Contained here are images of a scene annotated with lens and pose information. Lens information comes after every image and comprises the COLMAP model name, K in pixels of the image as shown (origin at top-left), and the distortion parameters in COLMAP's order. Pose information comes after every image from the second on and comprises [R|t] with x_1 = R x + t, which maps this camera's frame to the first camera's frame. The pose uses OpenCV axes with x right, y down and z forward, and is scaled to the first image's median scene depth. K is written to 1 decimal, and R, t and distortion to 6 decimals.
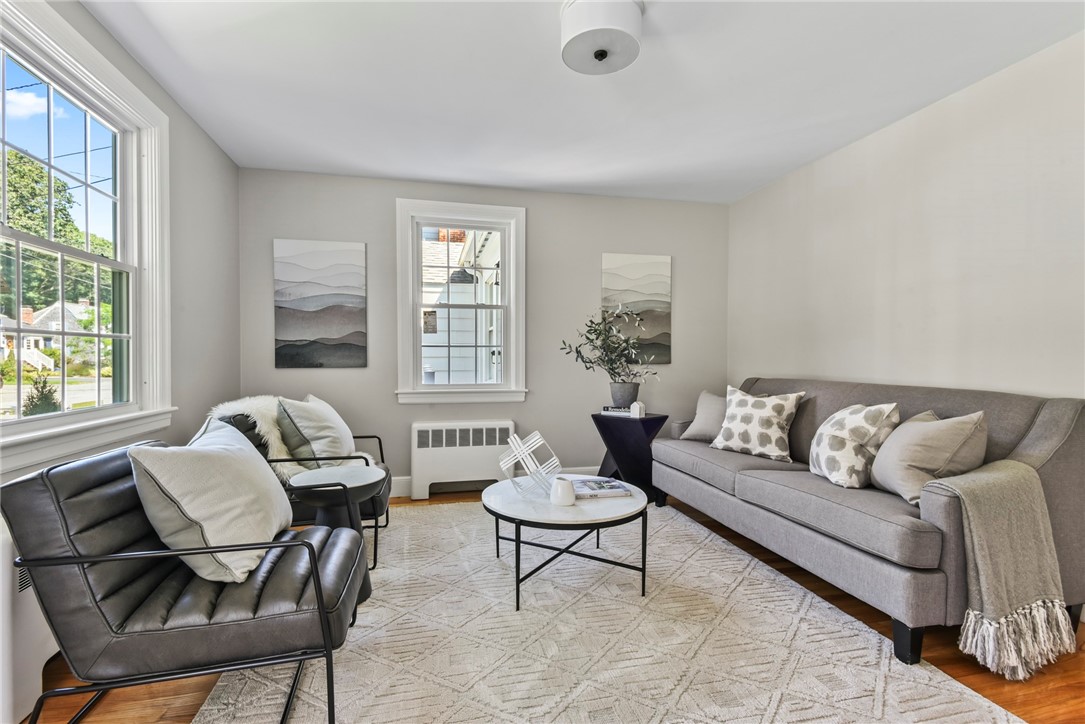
lens RADIAL K [[496.6, 0, 535.6], [0, 496.6, 361.6], [0, 0, 1]] dist [0.031105, -0.013895]
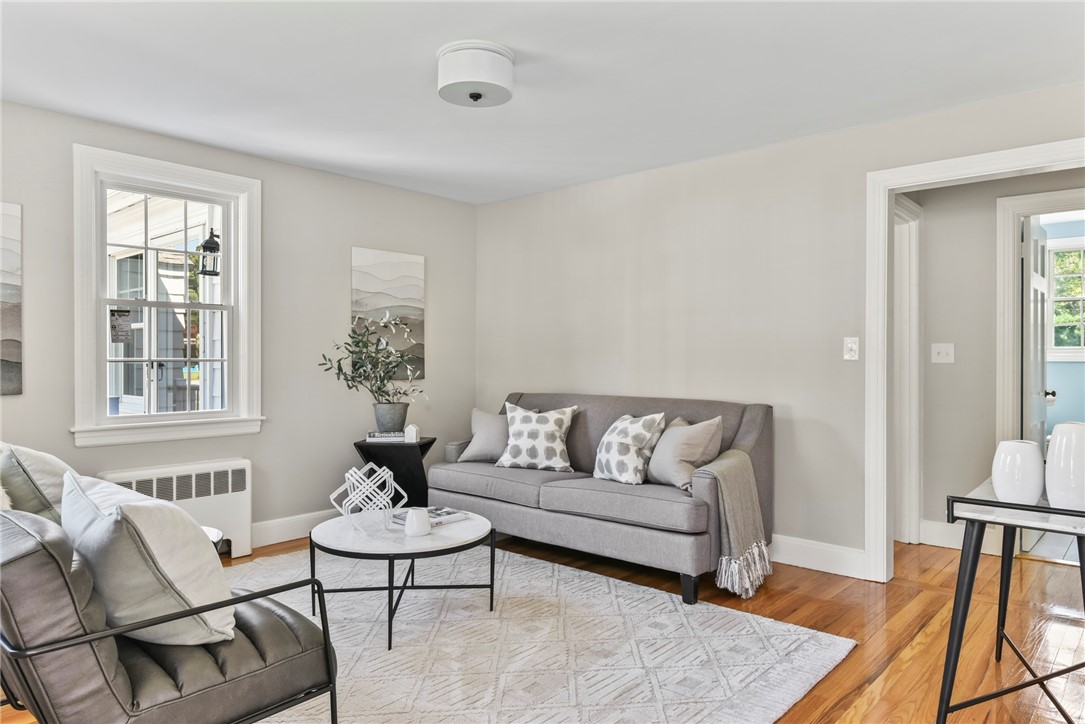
lens RADIAL K [[702.2, 0, 538.4], [0, 702.2, 358.9], [0, 0, 1]] dist [0.034147, -0.005592]
pose [[0.817249, -0.001232, 0.576283, -0.522531], [0.006436, 0.999955, -0.006989, -0.039245], [-0.576249, 0.009421, 0.817220, -0.240994]]
